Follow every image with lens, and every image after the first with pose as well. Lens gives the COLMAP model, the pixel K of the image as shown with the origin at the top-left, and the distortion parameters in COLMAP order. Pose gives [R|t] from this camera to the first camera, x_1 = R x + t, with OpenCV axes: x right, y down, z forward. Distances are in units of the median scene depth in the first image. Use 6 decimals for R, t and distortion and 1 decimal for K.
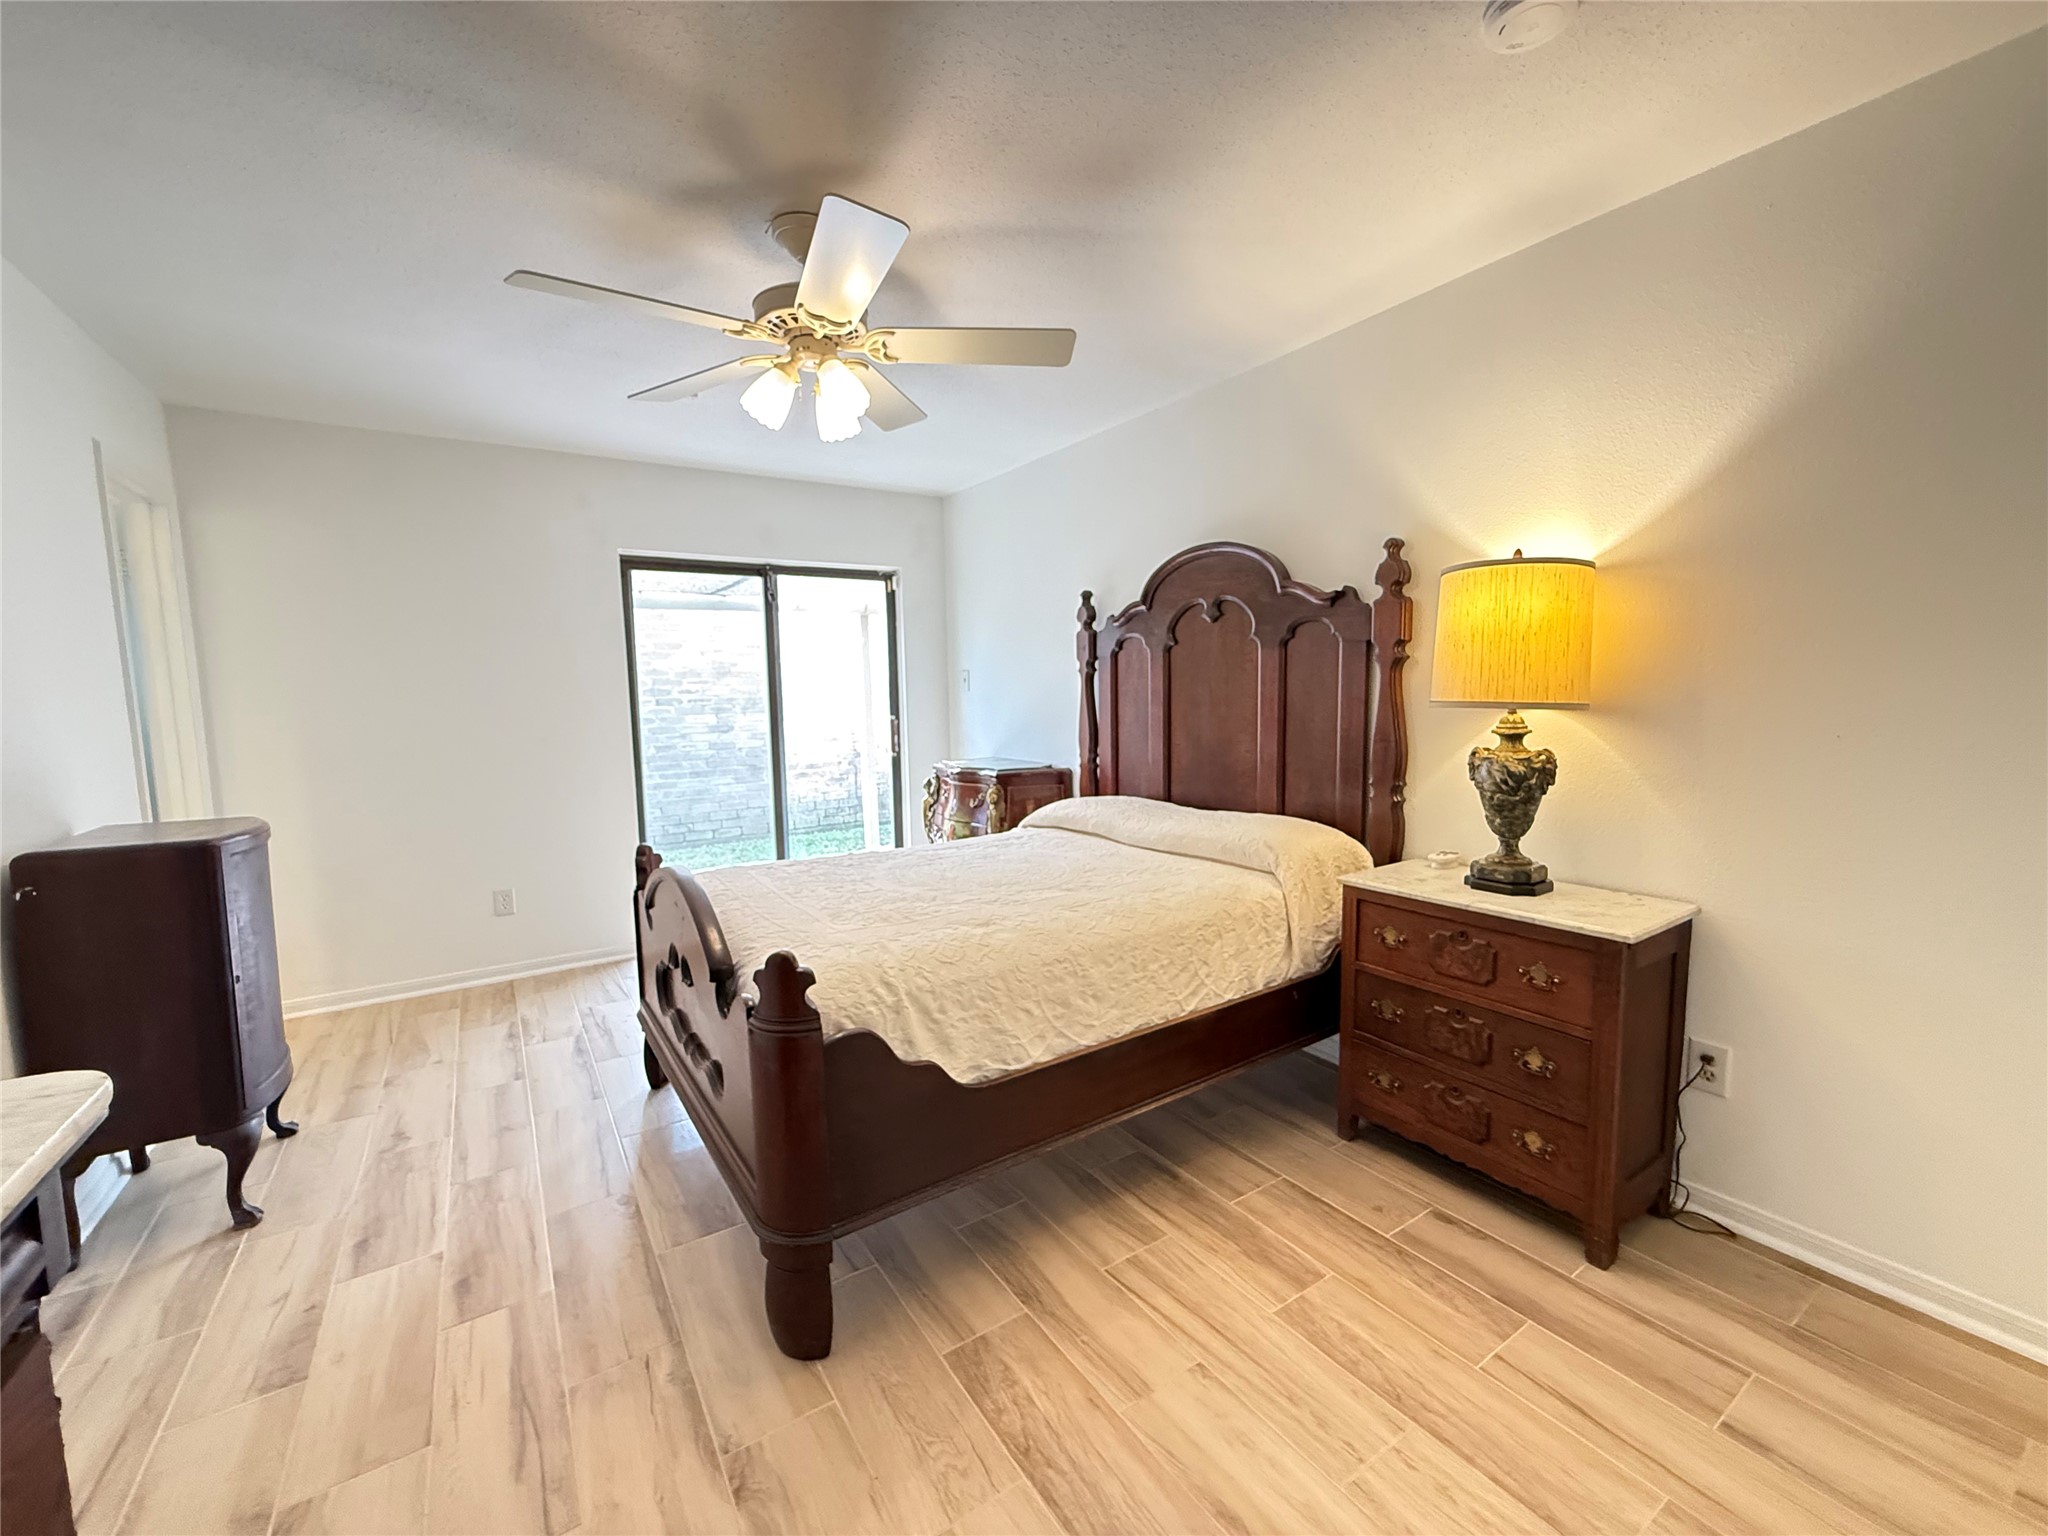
lens RADIAL K [[819.7, 0, 1021.8], [0, 819.7, 766.2], [0, 0, 1]] dist [-0.001798, 0.000288]
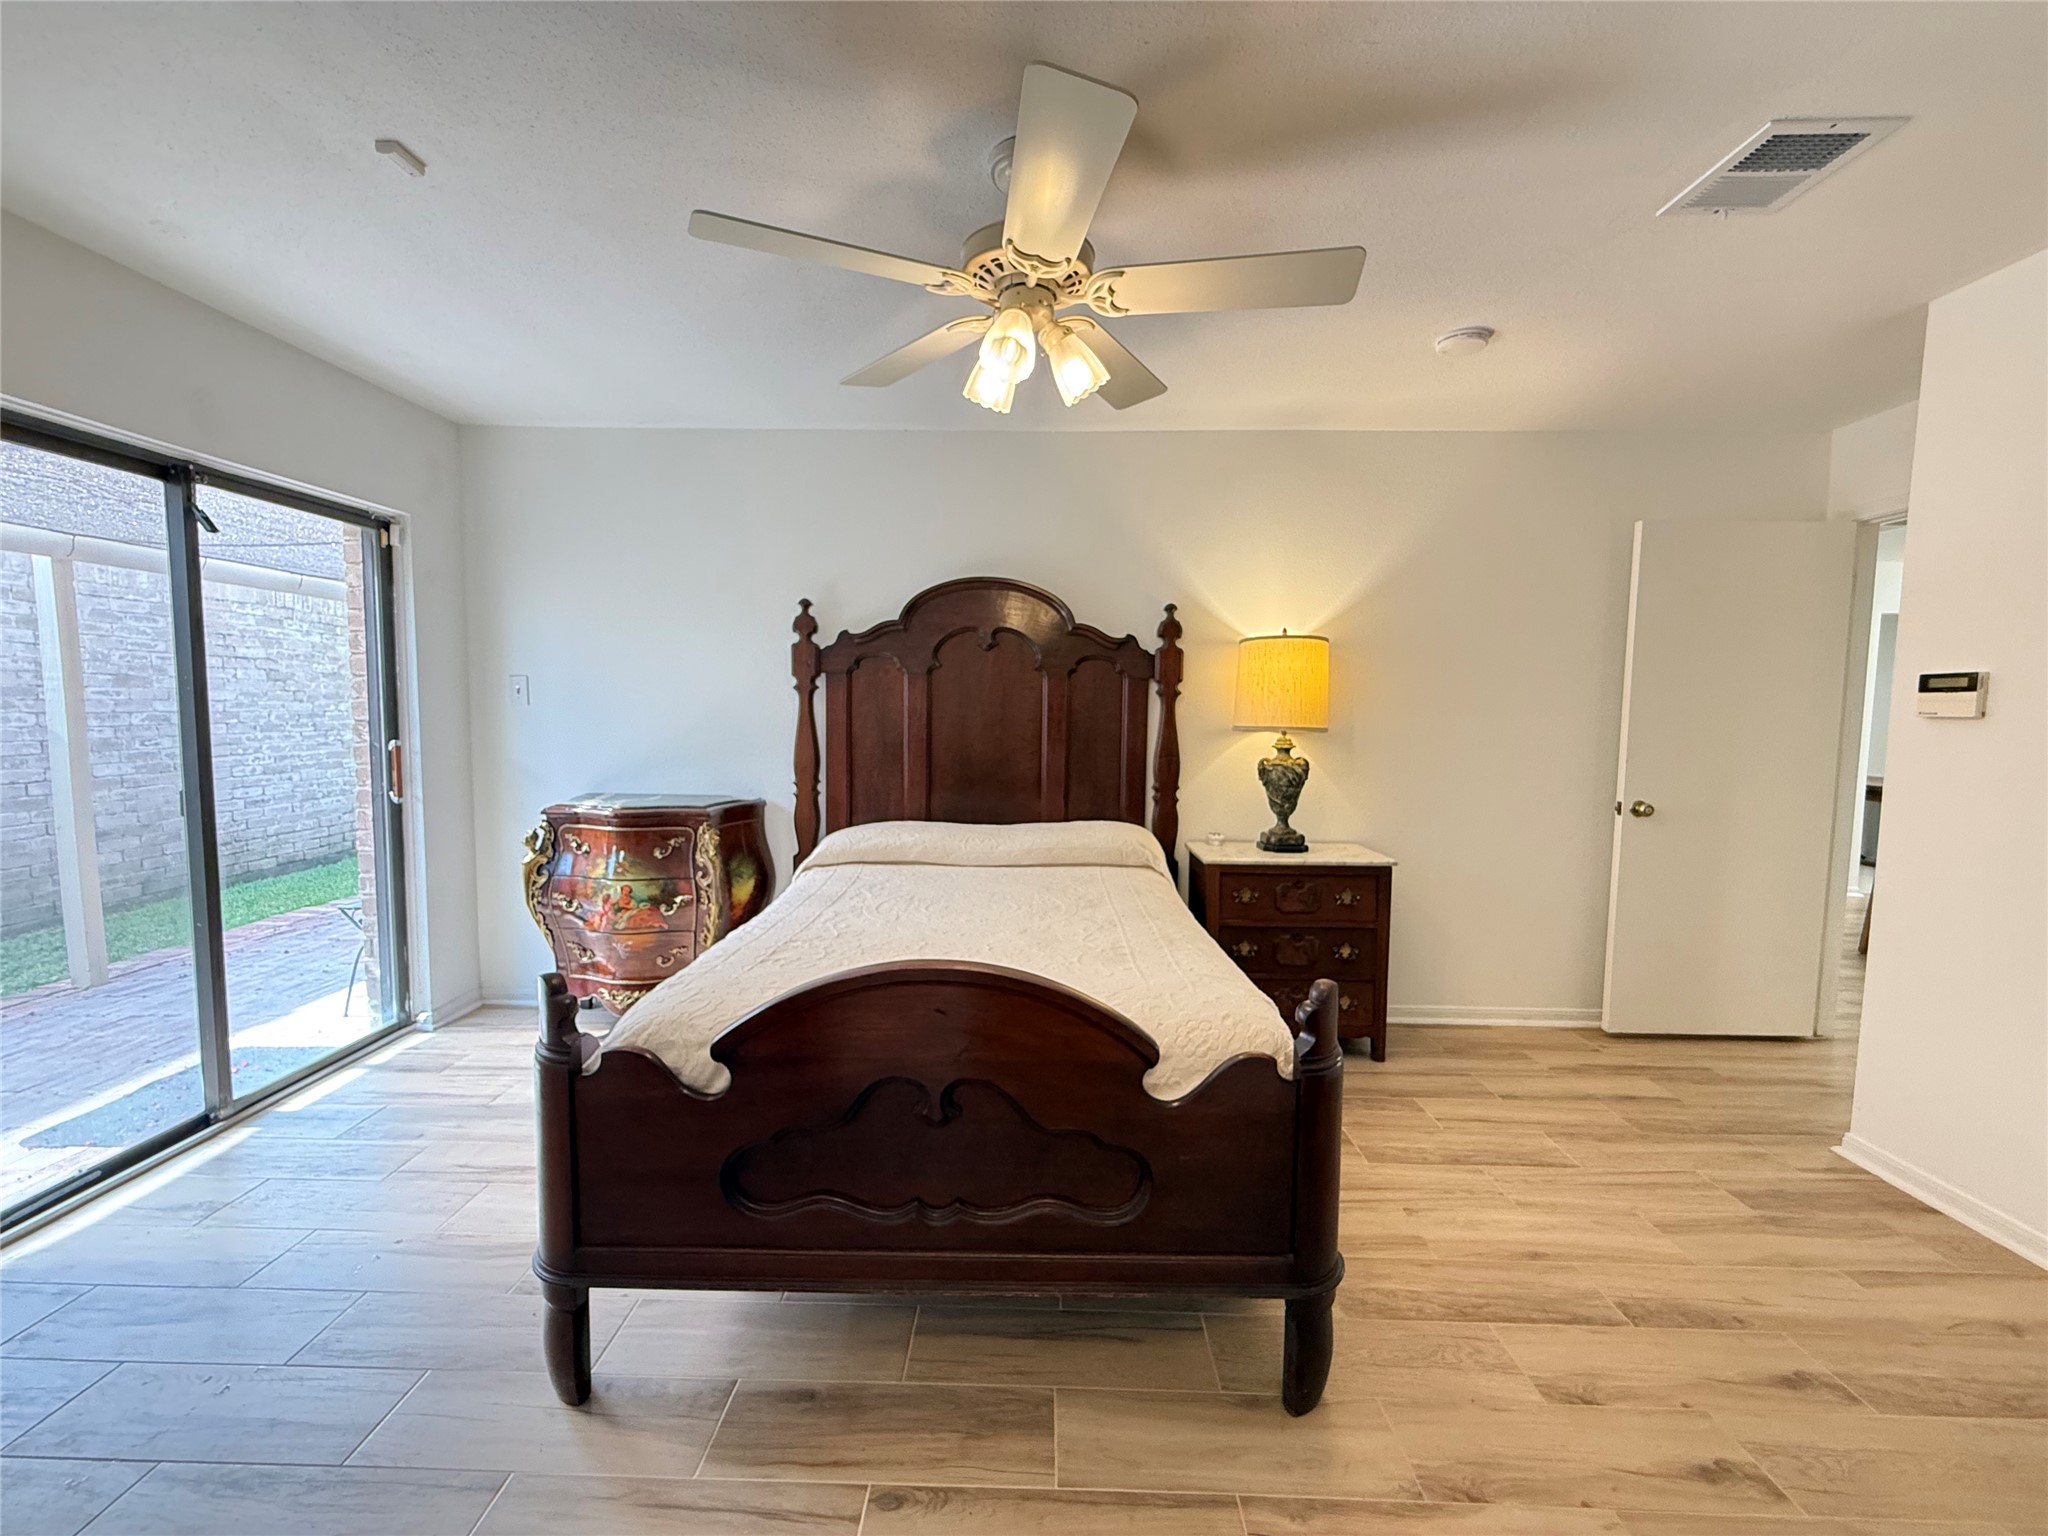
lens RADIAL K [[819.7, 0, 1021.7], [0, 819.7, 763.2], [0, 0, 1]] dist [-0.001798, 0.000288]
pose [[0.570145, -0.033847, 0.820846, -0.915846], [0.054204, 0.998524, 0.003524, -0.042571], [-0.819754, 0.042484, 0.571138, 0.517358]]
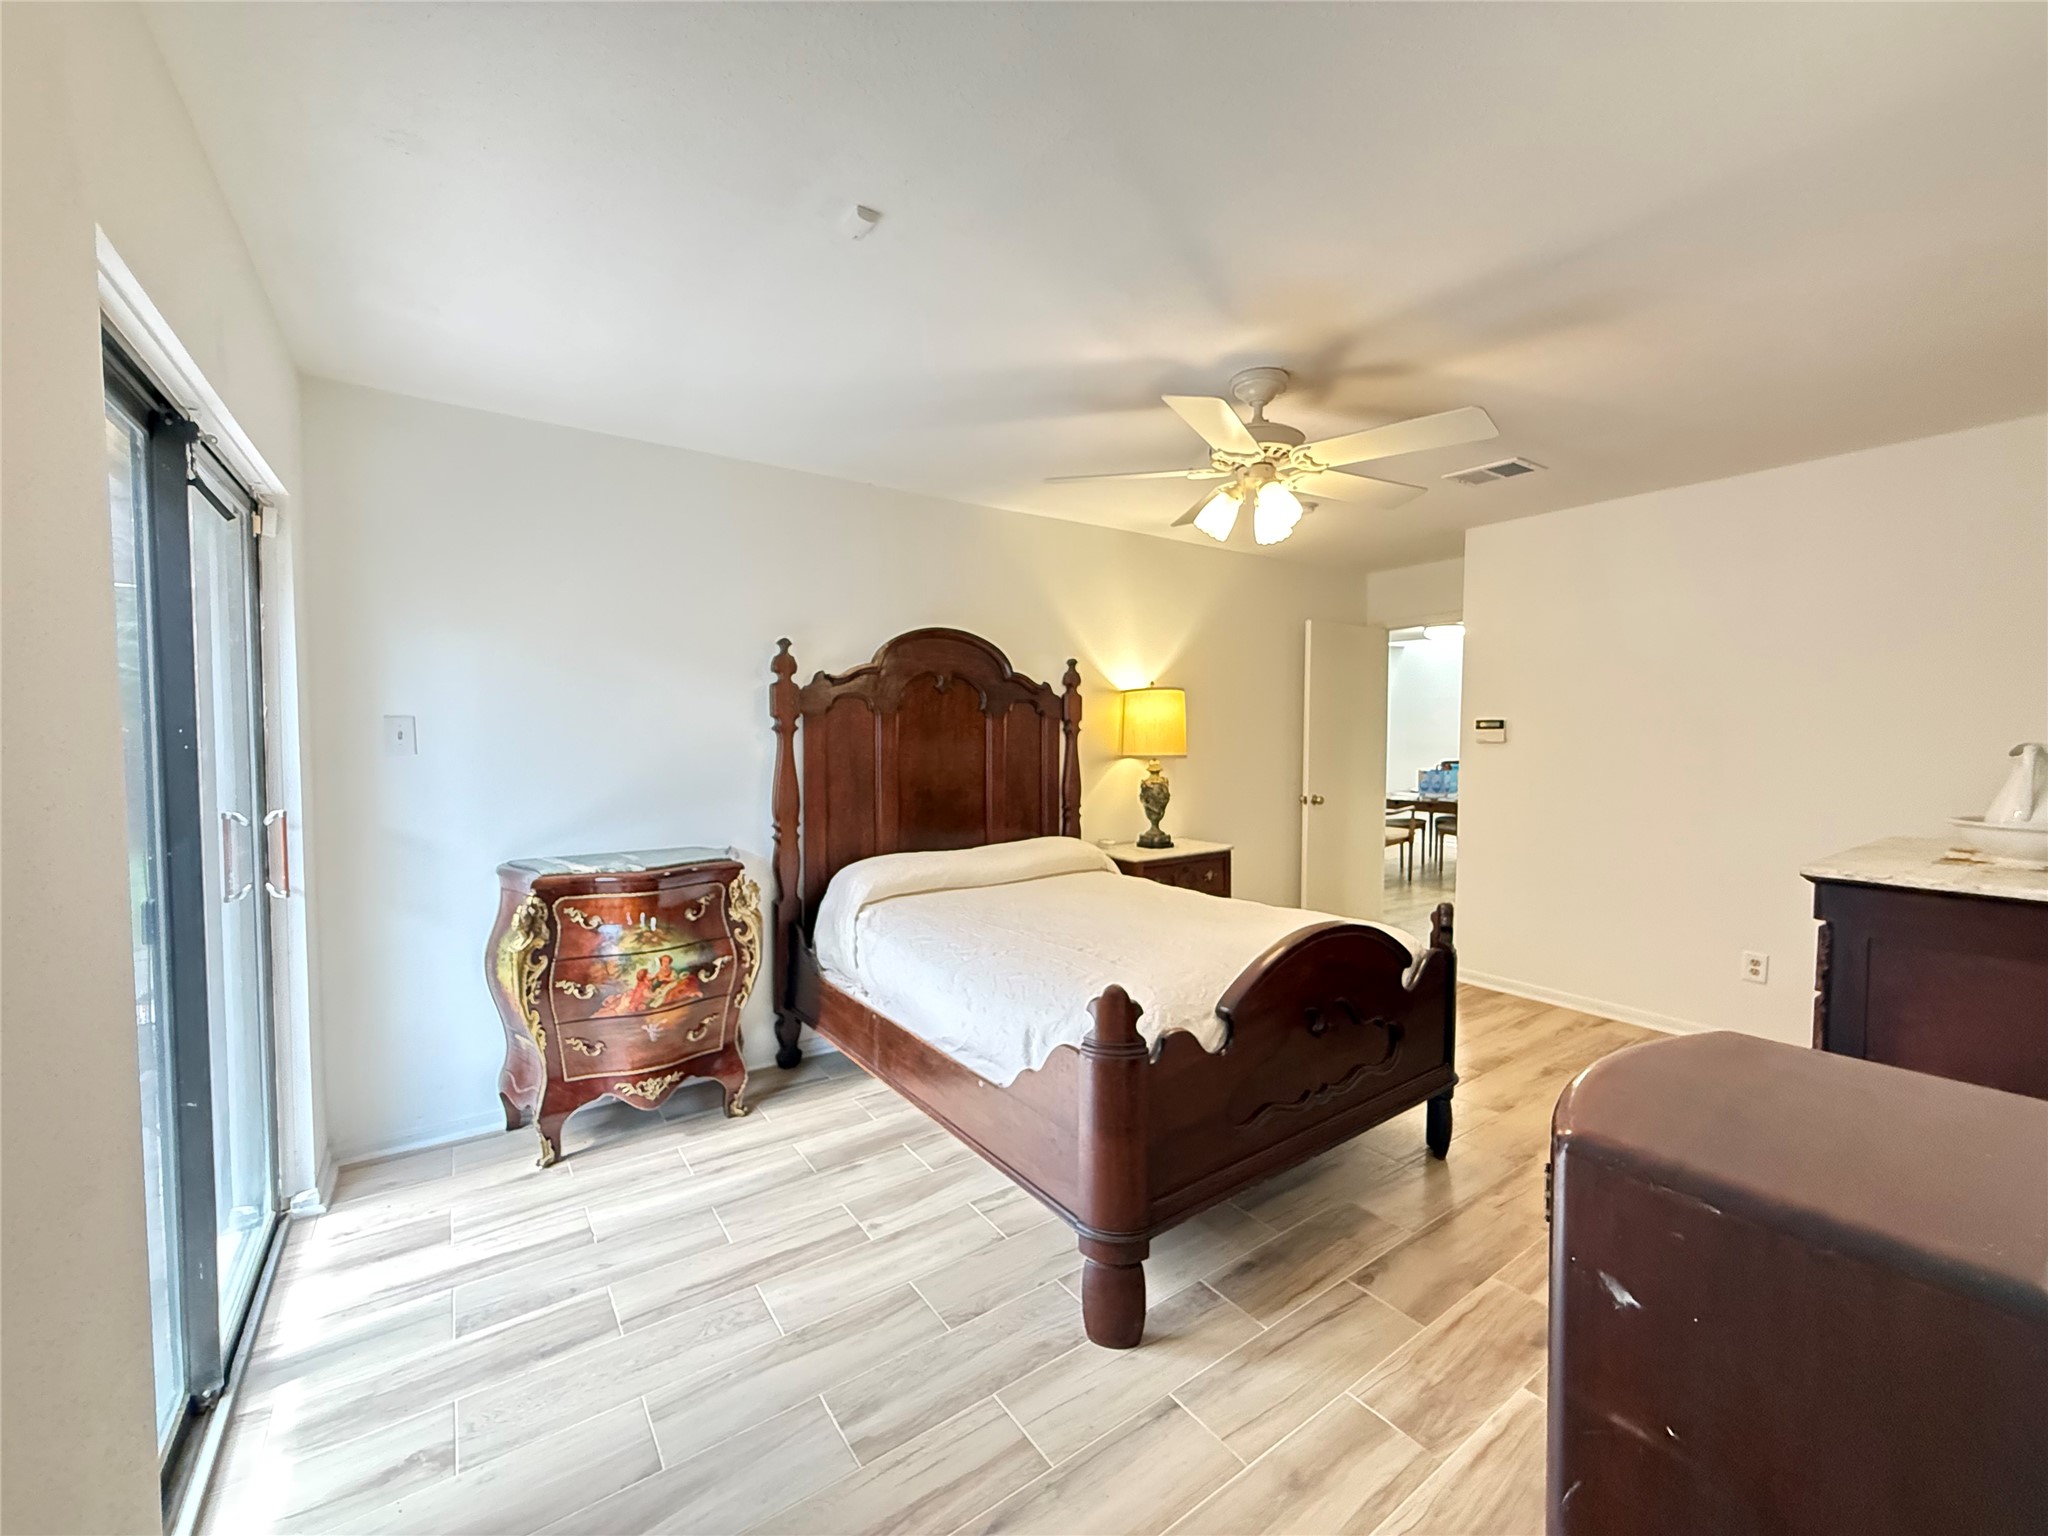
lens RADIAL K [[819.7, 0, 1020.7], [0, 819.7, 761.9], [0, 0, 1]] dist [-0.001798, 0.000288]
pose [[-0.025251, -0.021202, 0.999456, -1.403827], [0.091650, 0.995516, 0.023434, -0.137169], [-0.995471, 0.092192, -0.023195, 1.346936]]
